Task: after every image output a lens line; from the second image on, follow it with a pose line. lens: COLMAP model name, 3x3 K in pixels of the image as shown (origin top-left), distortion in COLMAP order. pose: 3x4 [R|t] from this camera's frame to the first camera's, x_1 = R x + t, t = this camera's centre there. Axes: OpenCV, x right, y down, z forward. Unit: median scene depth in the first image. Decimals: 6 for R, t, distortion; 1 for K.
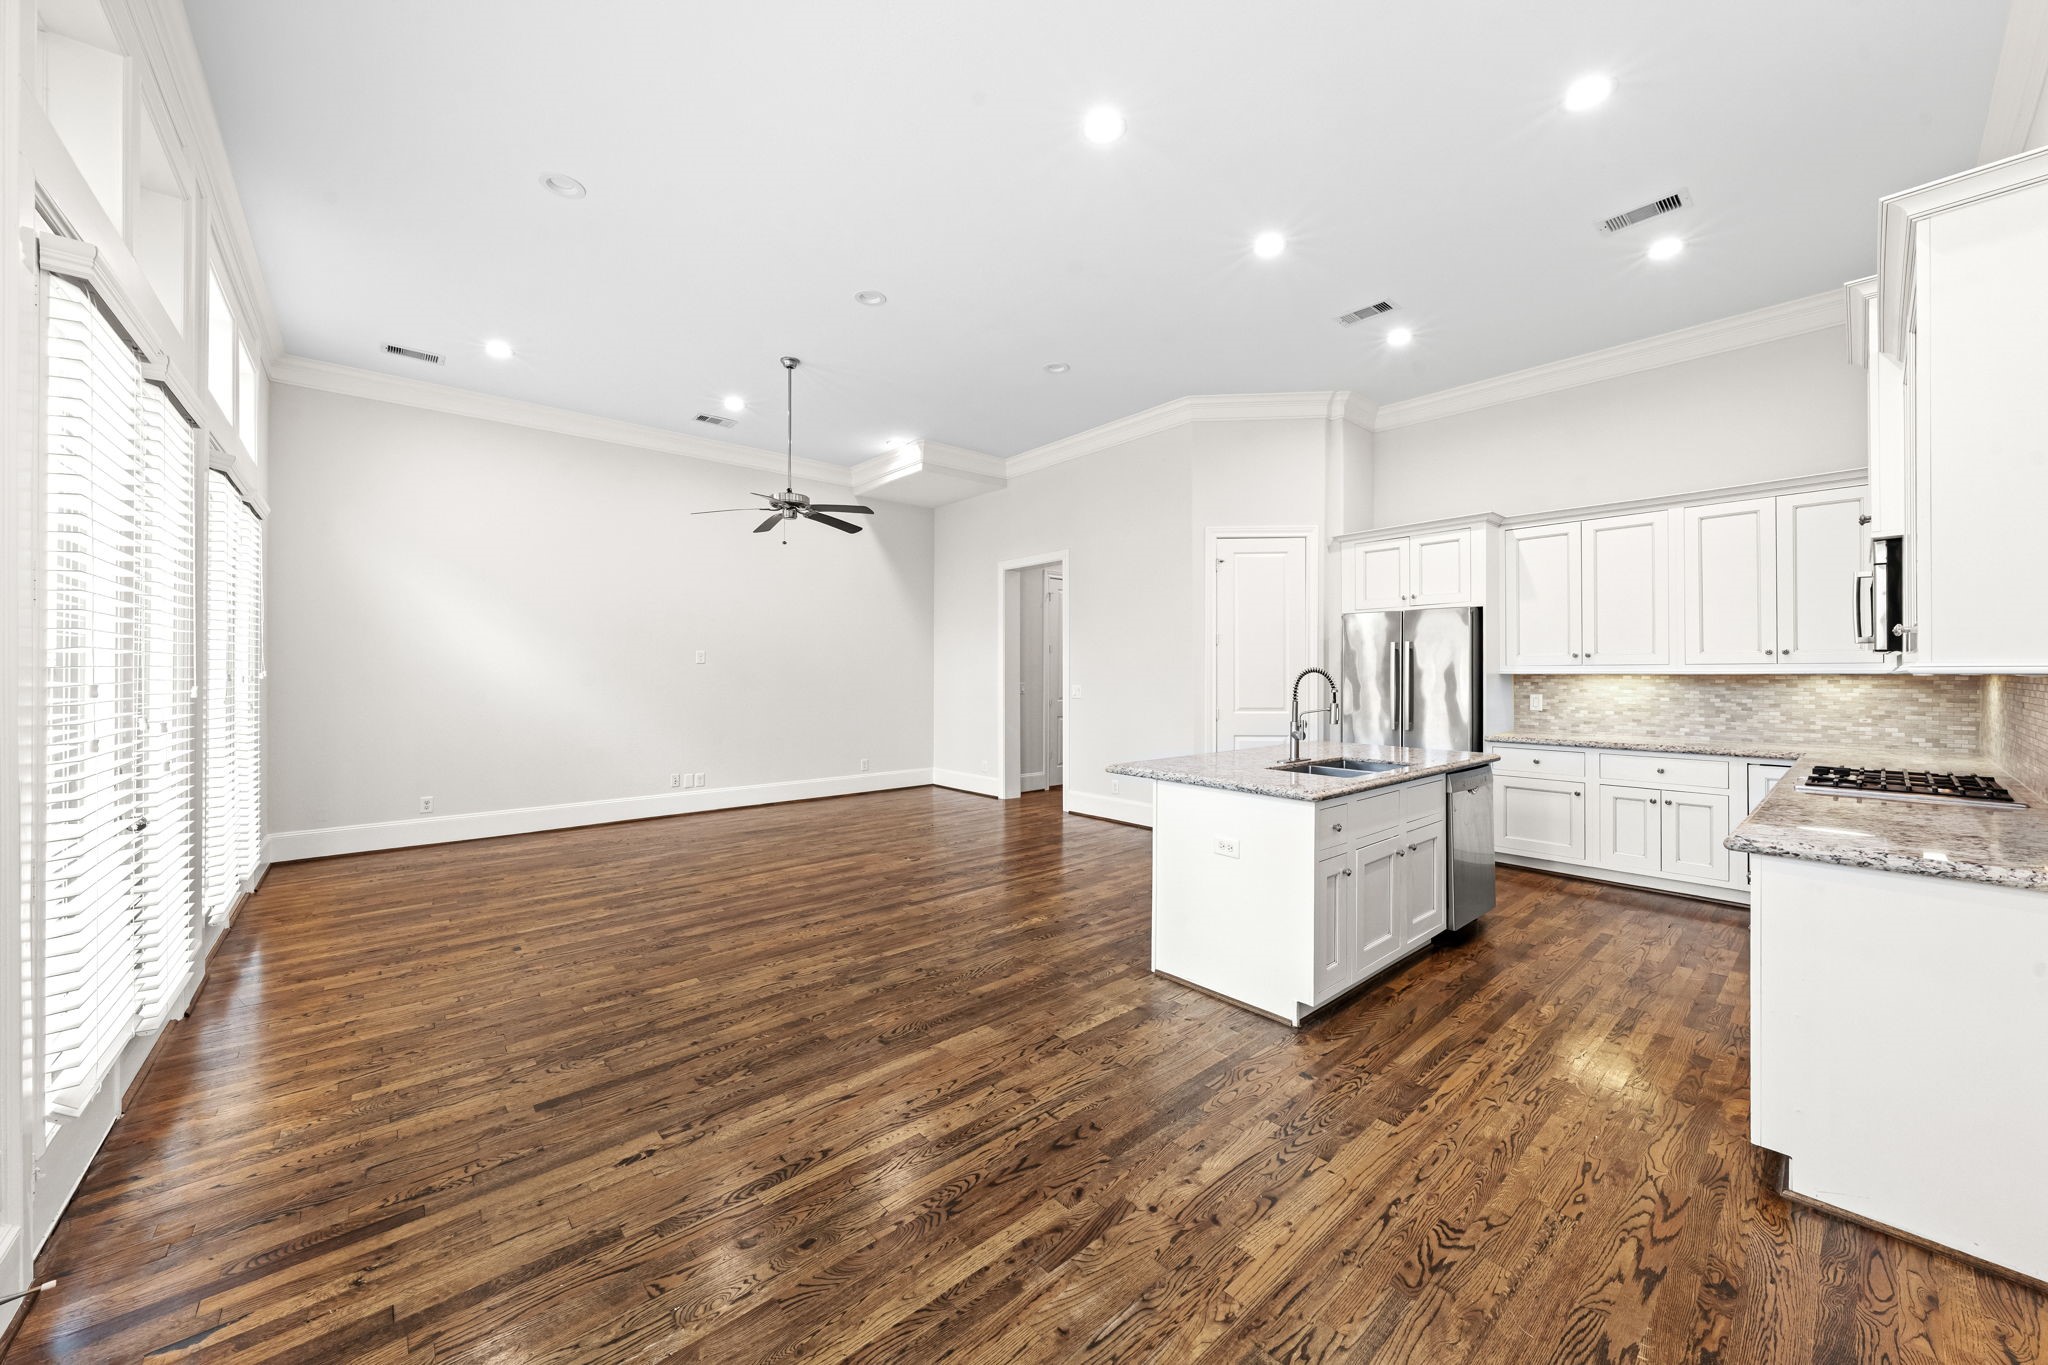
lens RADIAL K [[747.6, 0, 1020.6], [0, 747.6, 670.4], [0, 0, 1]] dist [-0.004496, 0.000501]
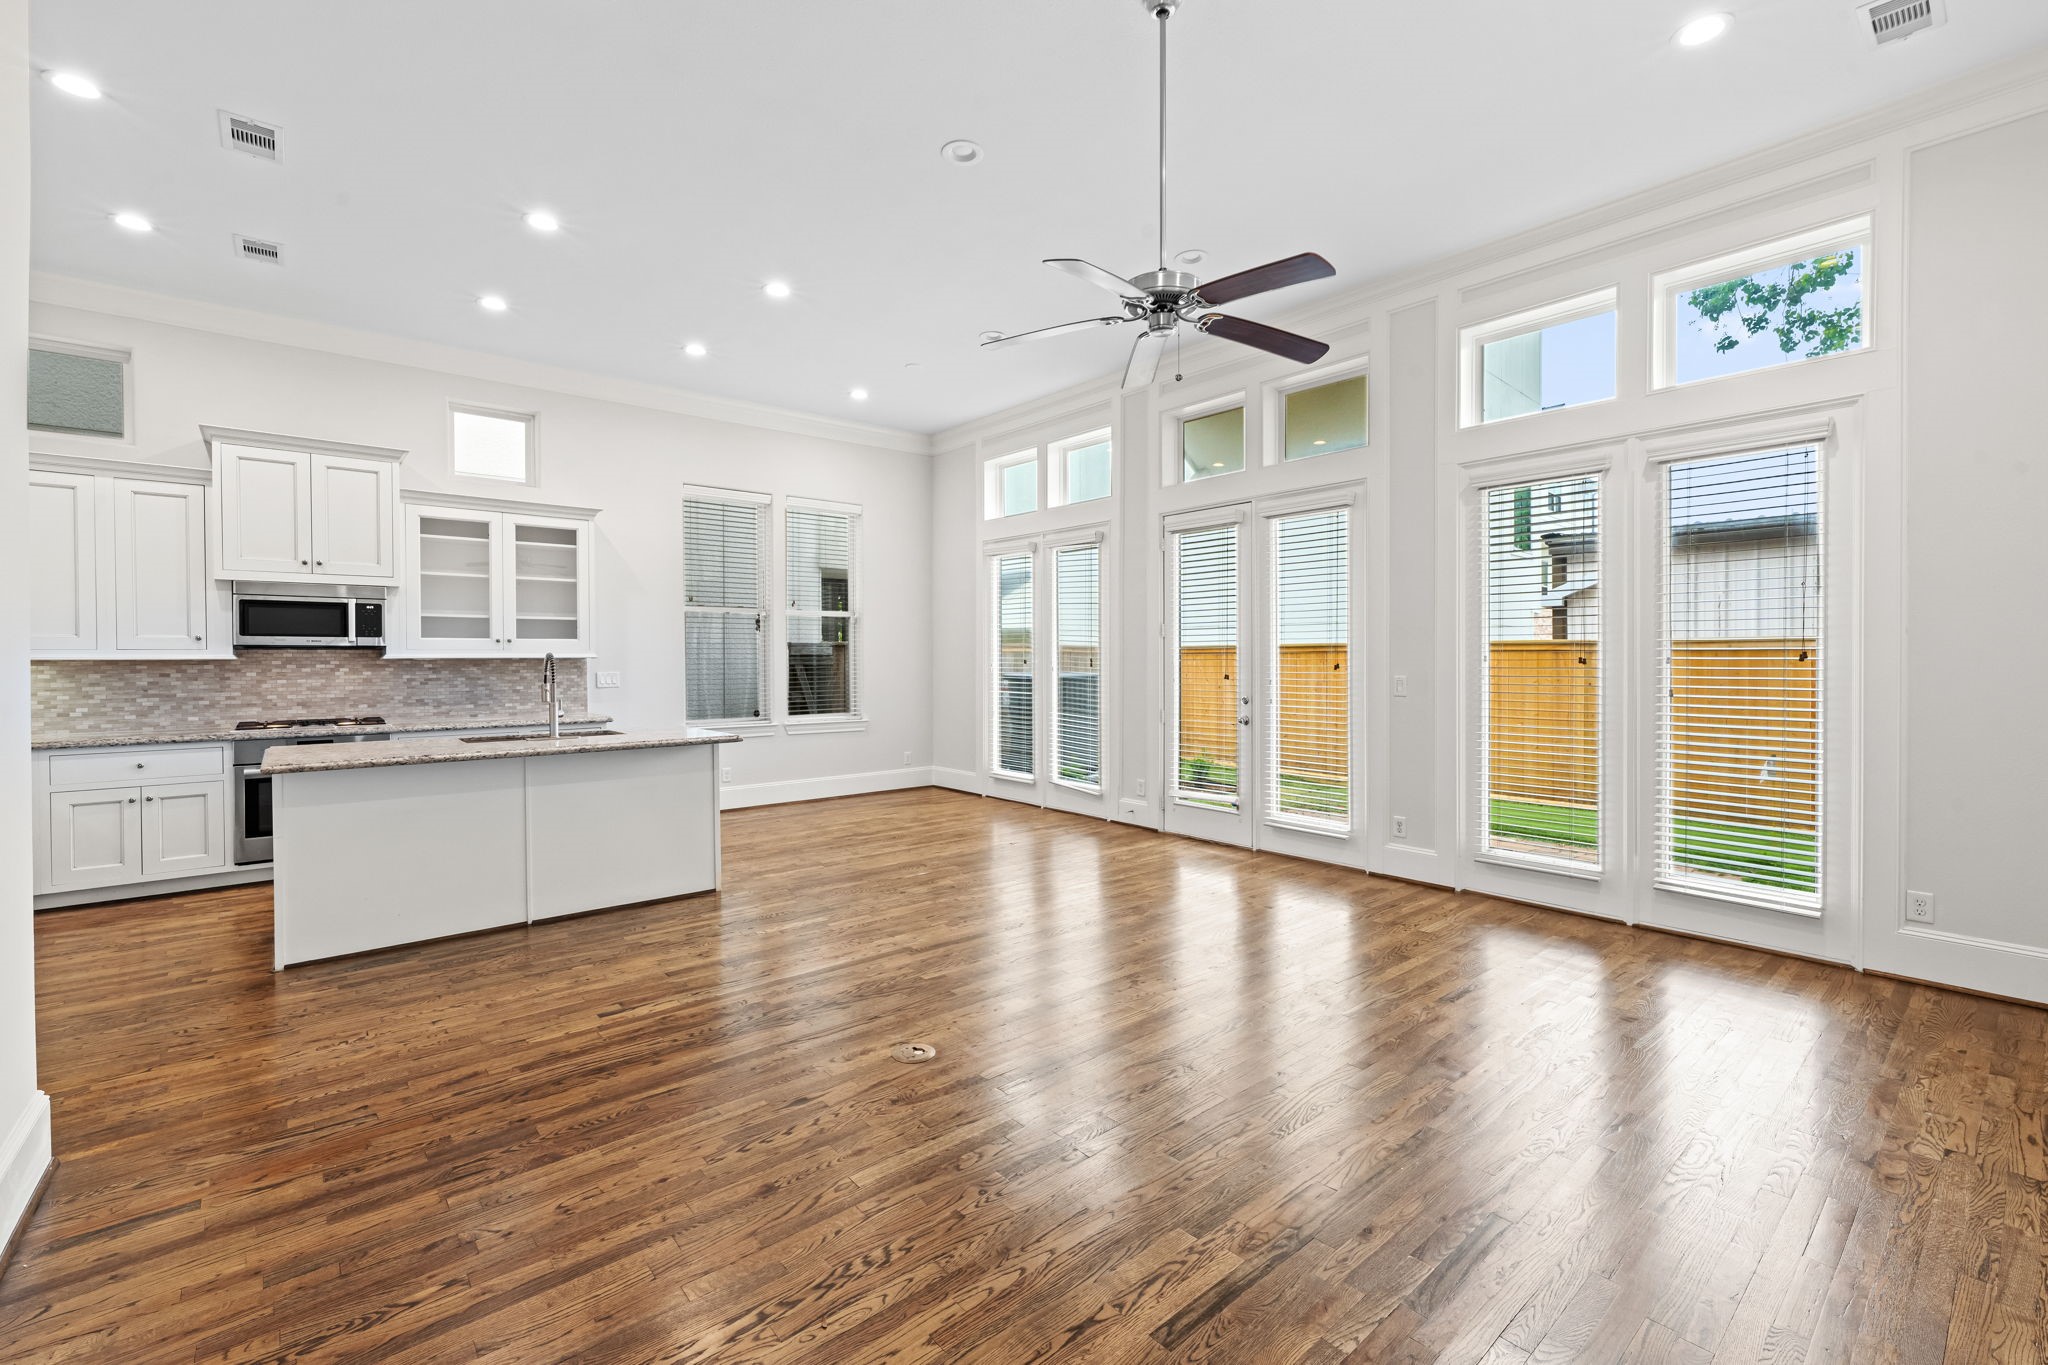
lens RADIAL K [[871.2, 0, 1027.4], [0, 871.2, 674.9], [0, 0, 1]] dist [-0.000669, 0.000660]
pose [[-0.999980, 0.002176, 0.005990, -0.273922], [0.002290, 0.999816, 0.019042, 0.004088], [-0.005947, 0.019055, -0.999801, 1.893723]]
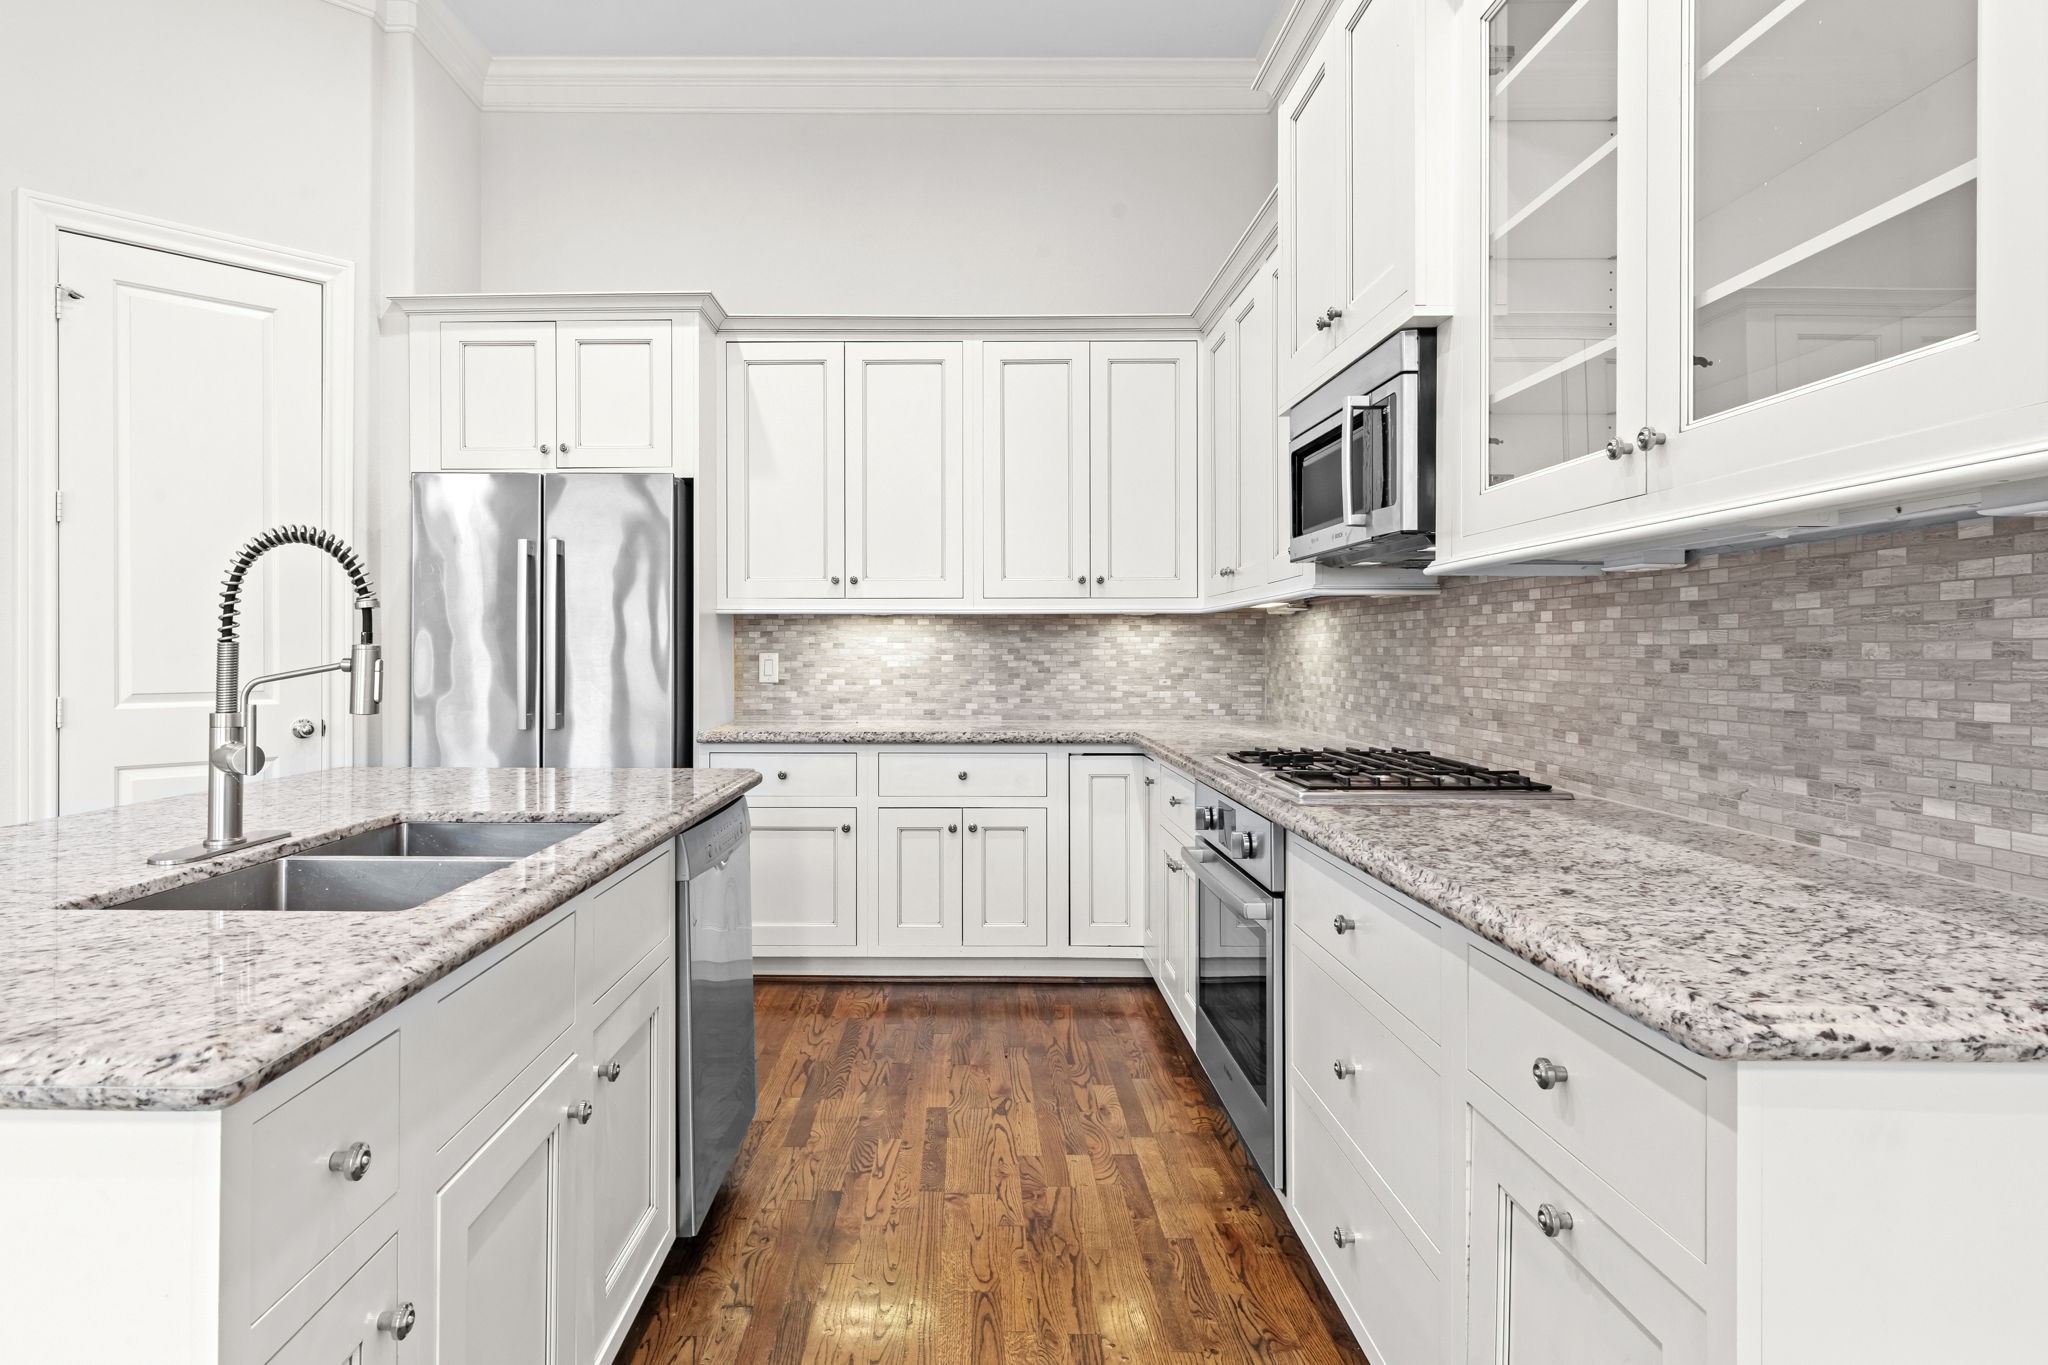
lens RADIAL K [[1140.6, 0, 961.7], [0, 1140.6, 655.8], [0, 0, 1]] dist [0.001143, 0.002619]
pose [[0.662757, -0.001621, 0.748833, 0.188605], [-0.003525, 0.999980, 0.005284, 0.036253], [-0.748827, -0.006142, 0.662737, 0.412709]]
